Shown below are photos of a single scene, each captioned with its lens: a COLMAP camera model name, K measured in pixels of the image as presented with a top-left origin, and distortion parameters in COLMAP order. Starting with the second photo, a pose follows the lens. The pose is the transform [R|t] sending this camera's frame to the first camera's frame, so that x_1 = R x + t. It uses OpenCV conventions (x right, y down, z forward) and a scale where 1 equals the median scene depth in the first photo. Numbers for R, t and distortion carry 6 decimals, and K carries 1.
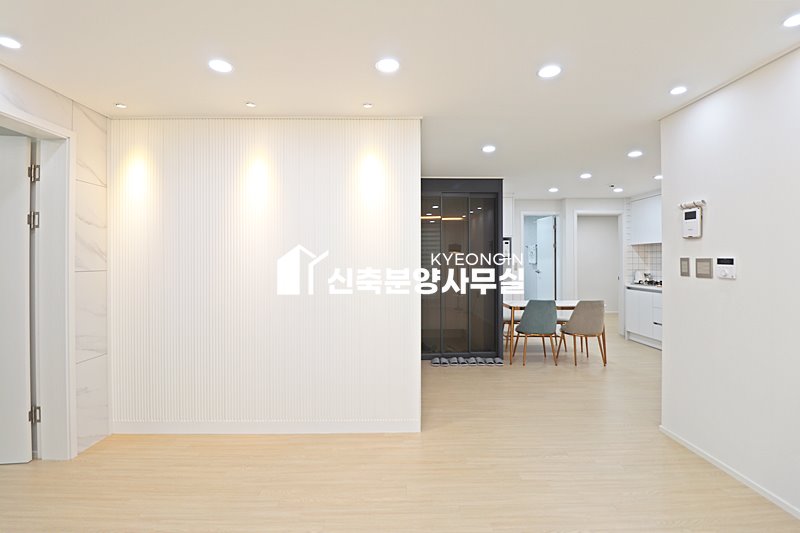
lens RADIAL K [[370.3, 0, 399.9], [0, 370.3, 259.1], [0, 0, 1]] dist [-0.001771, -0.013698]
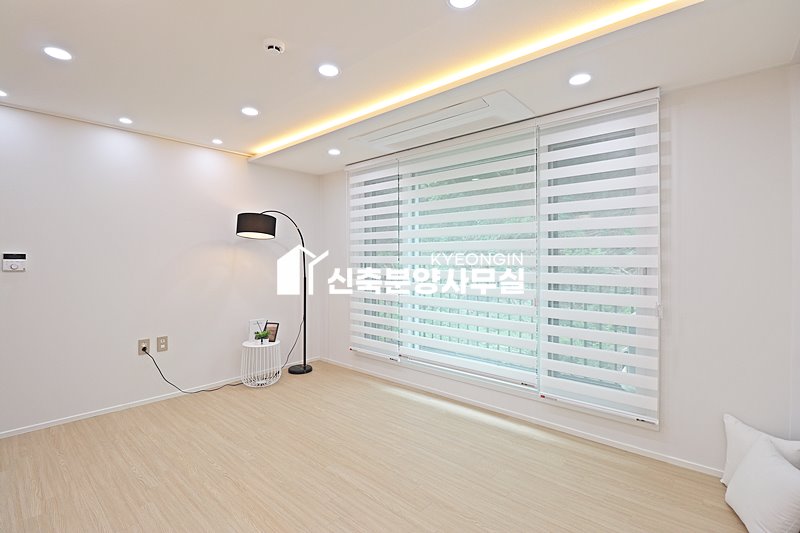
lens RADIAL K [[370.3, 0, 399.9], [0, 370.3, 259.1], [0, 0, 1]] dist [-0.001771, -0.013698]
pose [[-0.737492, 0.000482, 0.675355, -0.650979], [0.001043, 0.999999, 0.000425, 0.013224], [-0.675355, 0.001018, -0.737492, 0.831152]]
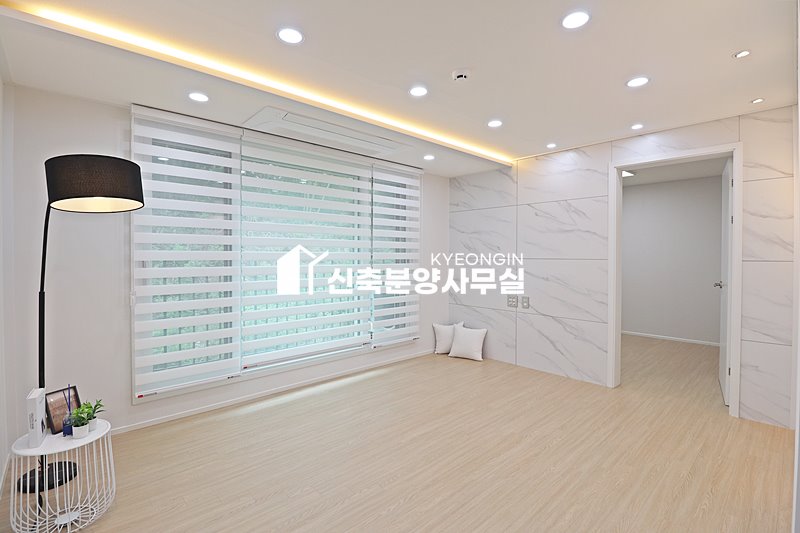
lens RADIAL K [[366.2, 0, 403.3], [0, 366.2, 259.4], [0, 0, 1]] dist [-0.040096, -0.000064]
pose [[-0.742478, 0.007886, -0.669824, 0.600630], [0.000640, 0.999939, 0.011064, 0.015473], [0.669870, 0.007786, -0.742437, 0.994240]]
